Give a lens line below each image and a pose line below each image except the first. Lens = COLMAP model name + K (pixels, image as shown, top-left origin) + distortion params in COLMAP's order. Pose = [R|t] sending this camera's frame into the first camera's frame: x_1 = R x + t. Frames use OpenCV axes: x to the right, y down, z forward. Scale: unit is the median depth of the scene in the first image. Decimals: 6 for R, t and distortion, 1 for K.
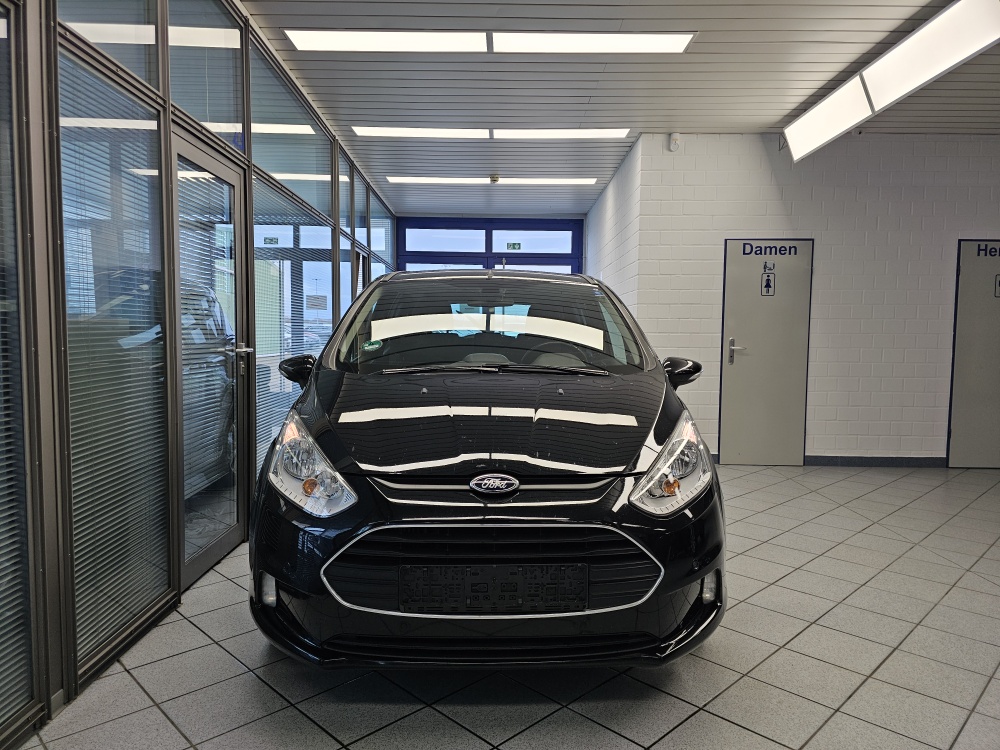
lens RADIAL K [[677.7, 0, 508.4], [0, 677.7, 367.0], [0, 0, 1]] dist [0.076996, -0.060170]
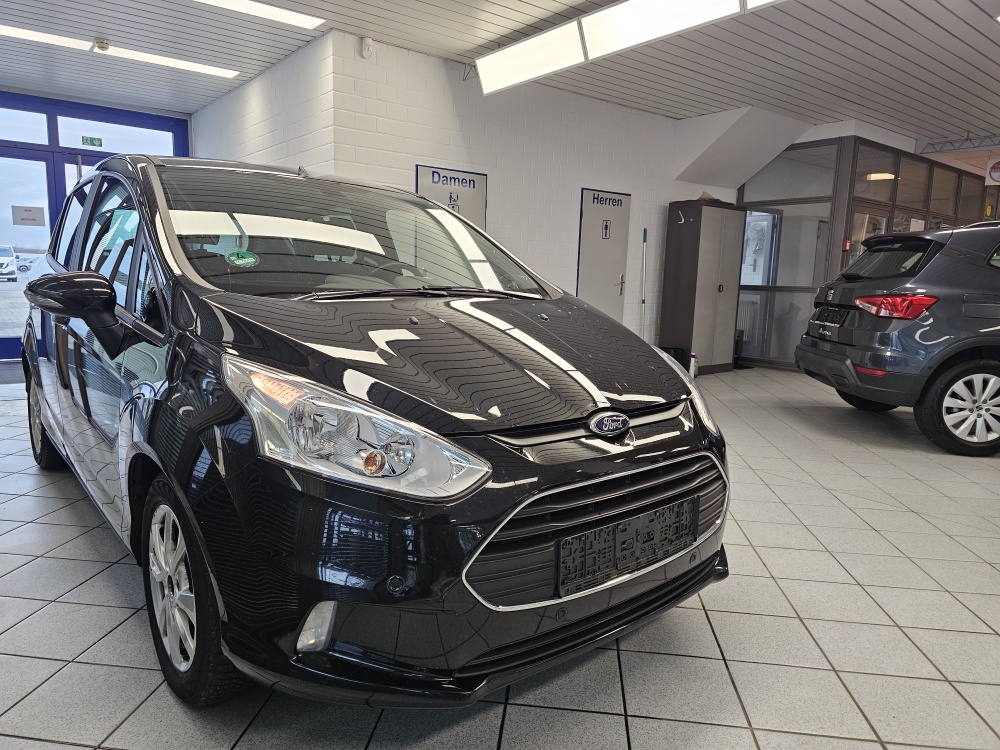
lens RADIAL K [[677.7, 0, 508.4], [0, 677.7, 367.0], [0, 0, 1]] dist [0.076996, -0.060170]
pose [[0.785506, -0.072825, 0.614554, -0.200319], [0.014020, 0.994891, 0.099974, 0.005169], [-0.618695, -0.069914, 0.782514, 0.134043]]
